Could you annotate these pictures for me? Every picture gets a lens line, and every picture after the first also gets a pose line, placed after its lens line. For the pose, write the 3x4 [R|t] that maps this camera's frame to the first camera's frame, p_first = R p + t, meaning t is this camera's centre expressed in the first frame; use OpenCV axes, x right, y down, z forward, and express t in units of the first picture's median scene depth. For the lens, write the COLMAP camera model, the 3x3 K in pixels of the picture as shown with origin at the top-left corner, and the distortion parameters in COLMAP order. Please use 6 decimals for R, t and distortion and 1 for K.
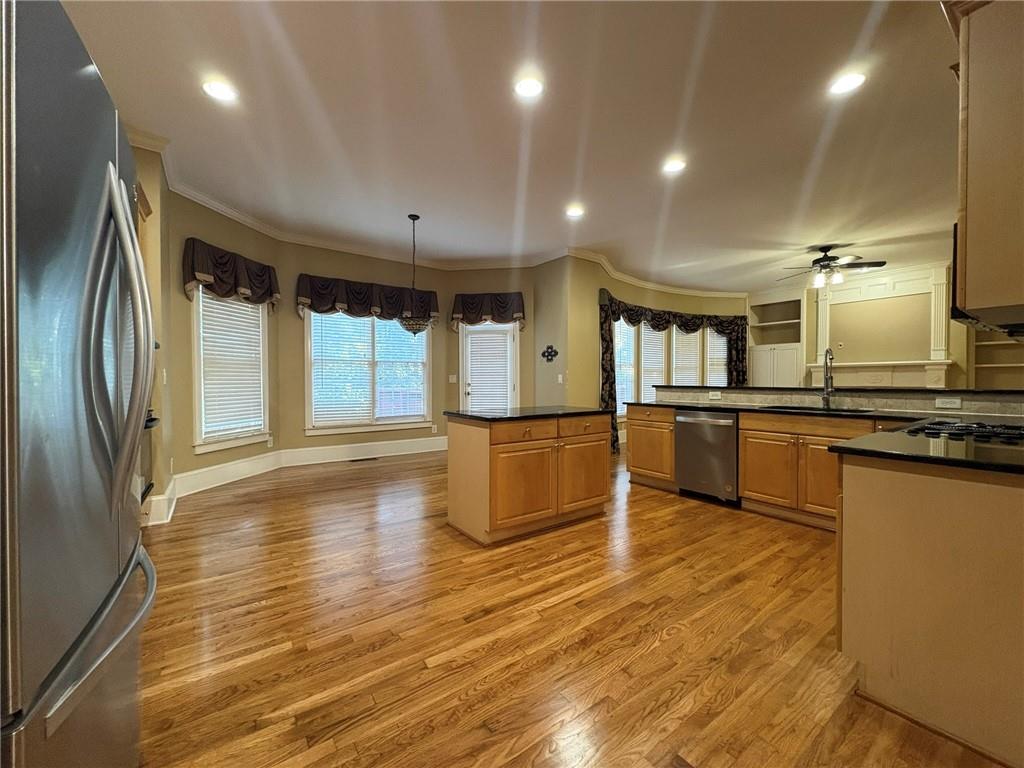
lens RADIAL K [[408.9, 0, 512.0], [0, 408.9, 384.0], [0, 0, 1]] dist [0.002712, 0.000293]
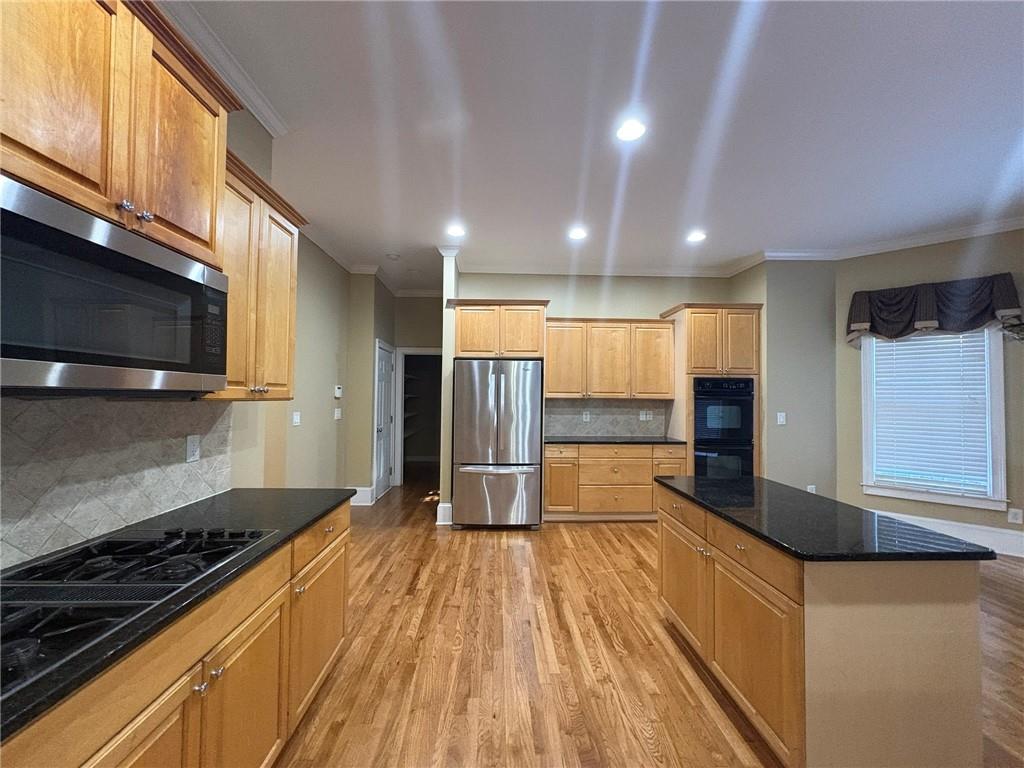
lens RADIAL K [[408.9, 0, 512.0], [0, 408.9, 384.0], [0, 0, 1]] dist [0.002712, 0.000293]
pose [[-0.554612, -0.027165, -0.831666, 0.502982], [-0.018799, 0.999621, -0.020115, -0.058540], [0.831897, 0.004479, -0.554912, 0.675457]]
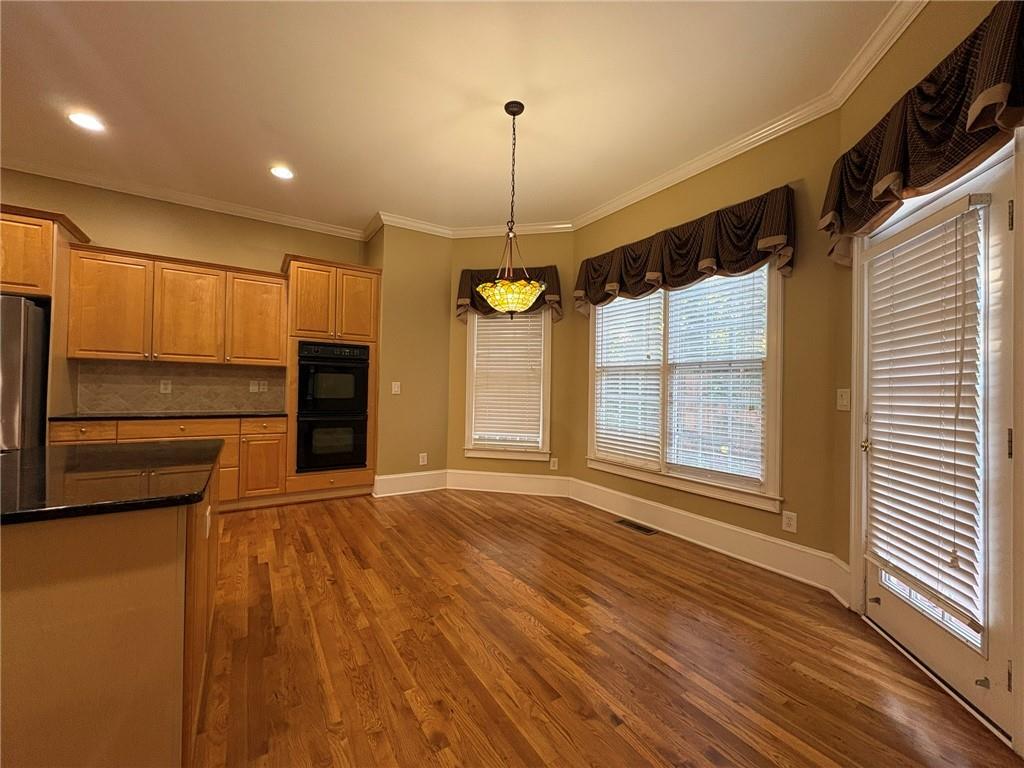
lens RADIAL K [[408.9, 0, 512.0], [0, 408.9, 384.0], [0, 0, 1]] dist [0.002712, 0.000293]
pose [[-0.051940, -0.012530, -0.998572, 0.301762], [-0.030318, 0.999480, -0.010964, -0.018763], [0.998190, 0.029706, -0.052293, 0.962757]]
